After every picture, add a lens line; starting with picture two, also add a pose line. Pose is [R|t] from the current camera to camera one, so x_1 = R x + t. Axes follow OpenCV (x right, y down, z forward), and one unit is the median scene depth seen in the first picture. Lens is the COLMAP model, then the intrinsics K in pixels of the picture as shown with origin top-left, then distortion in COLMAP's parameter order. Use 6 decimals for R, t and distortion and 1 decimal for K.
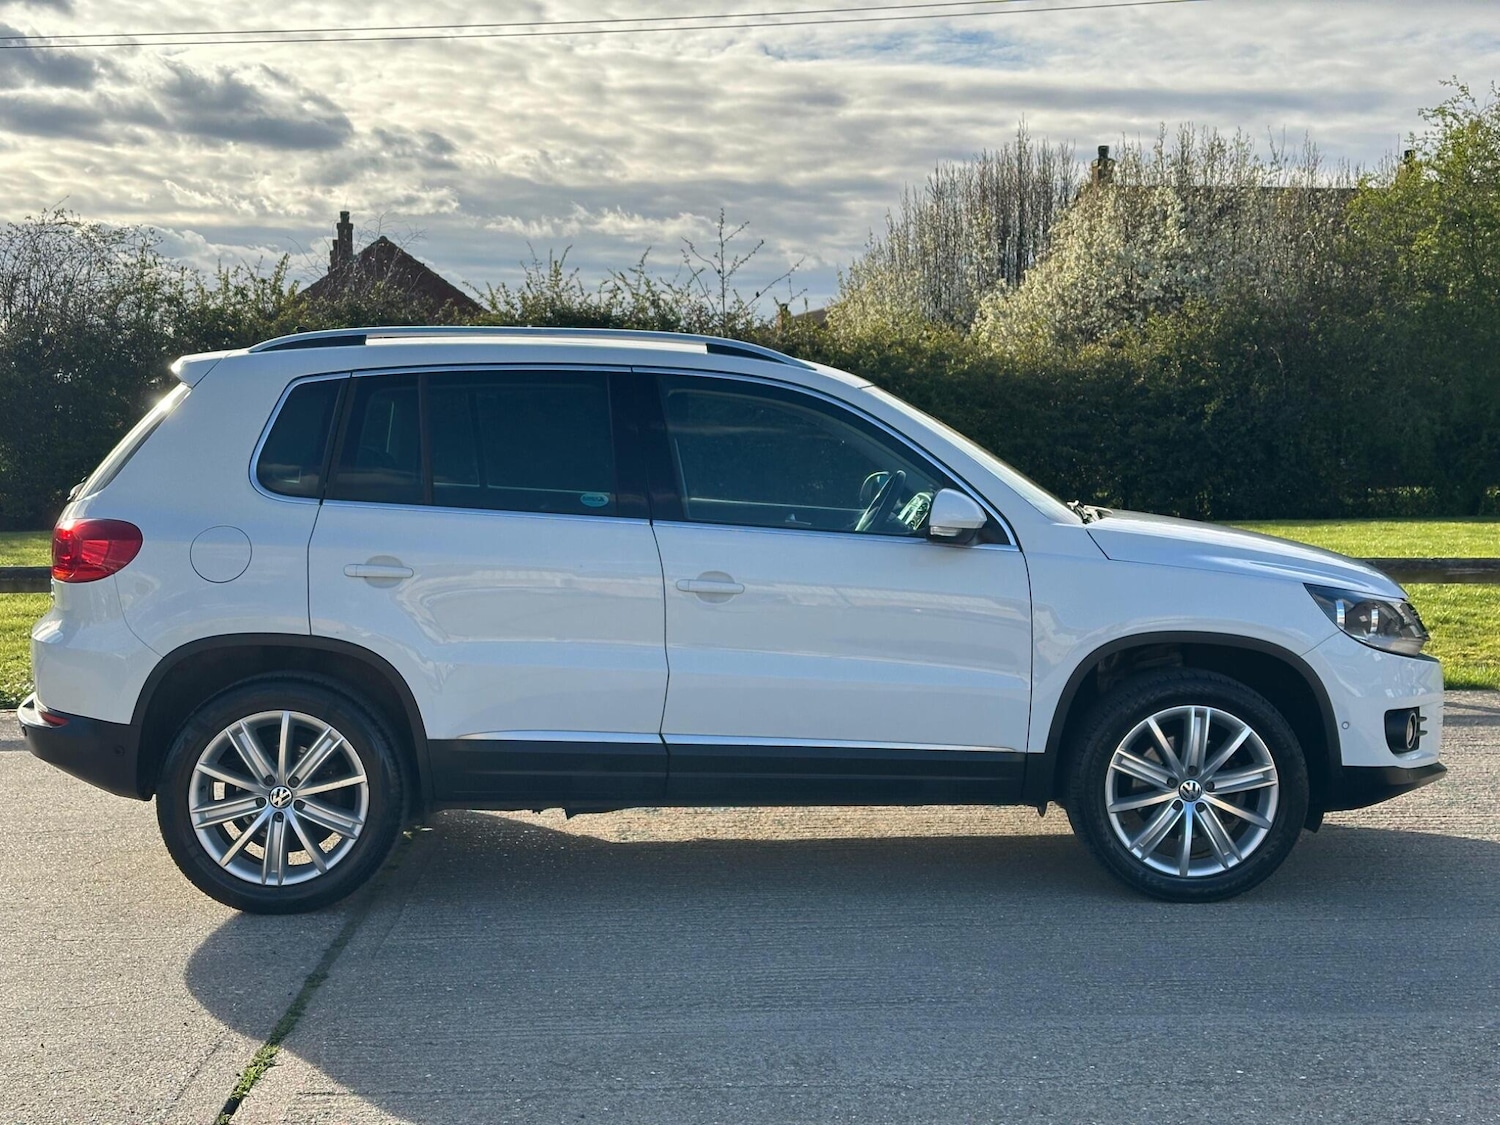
lens RADIAL K [[2085.5, 0, 743.7], [0, 2085.5, 577.3], [0, 0, 1]] dist [0.128688, 0.000000]
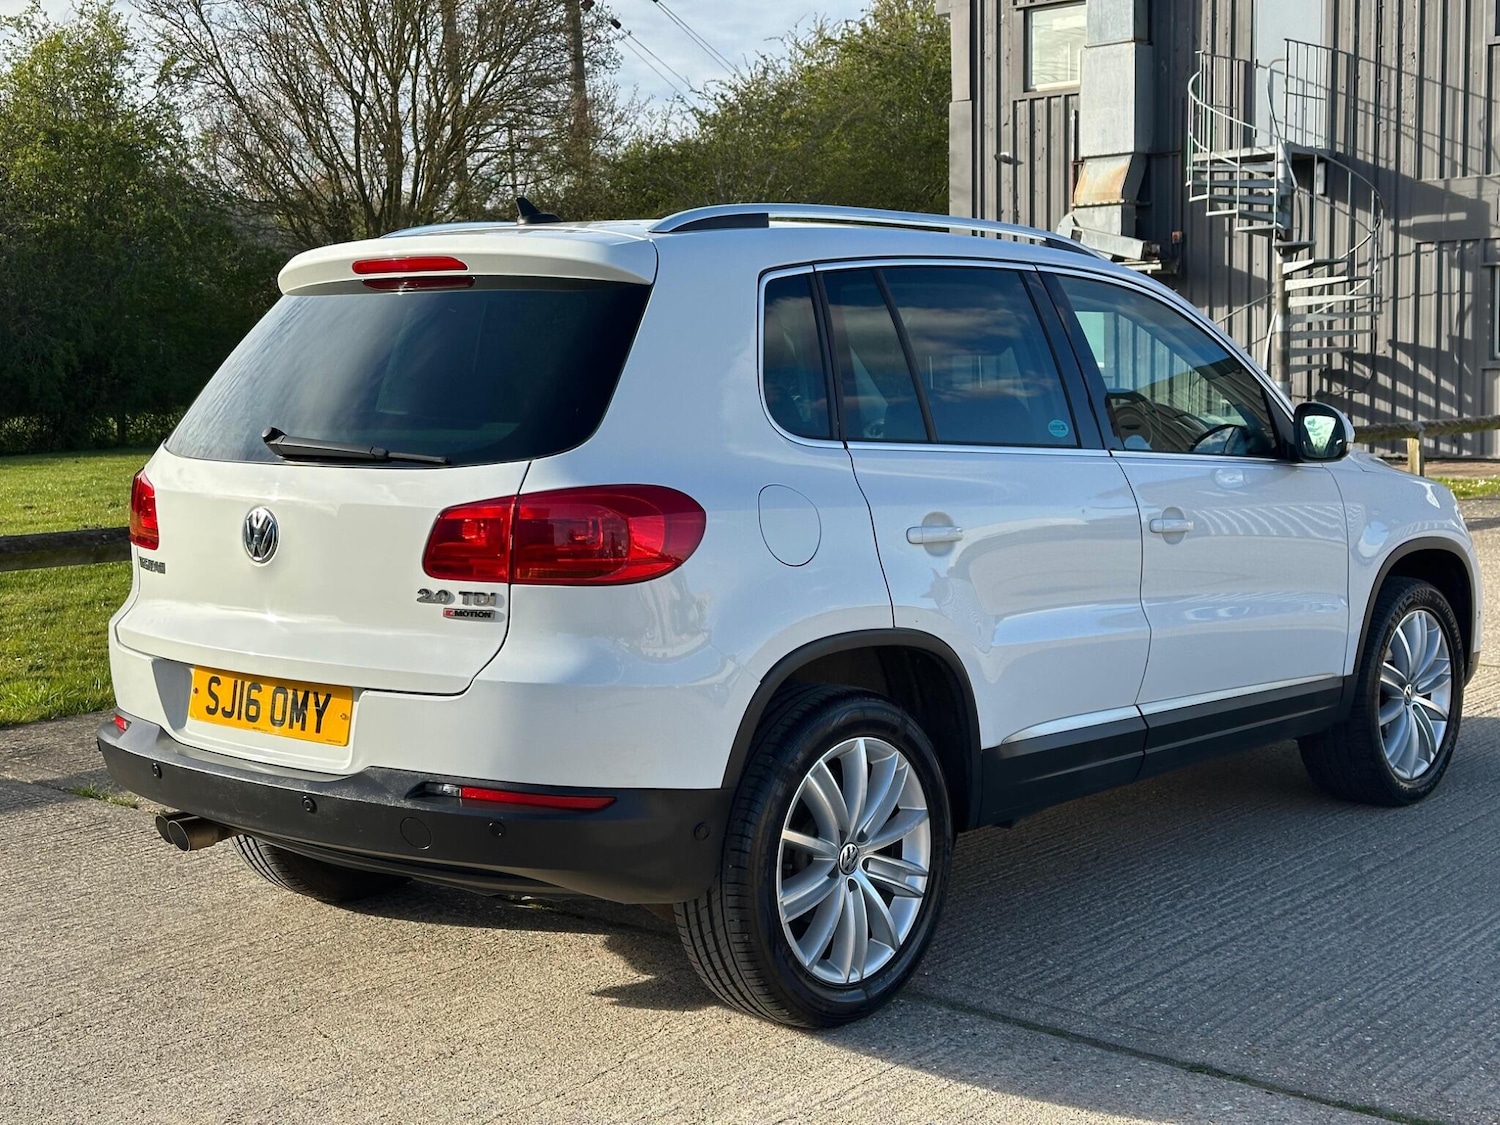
lens RADIAL K [[2085.5, 0, 758.8], [0, 2085.5, 594.5], [0, 0, 1]] dist [0.128688, 0.000000]
pose [[0.682097, -0.090373, 0.725656, -0.742136], [0.062182, 0.995908, 0.065580, -0.033476], [-0.728613, 0.000391, 0.684925, 0.527380]]
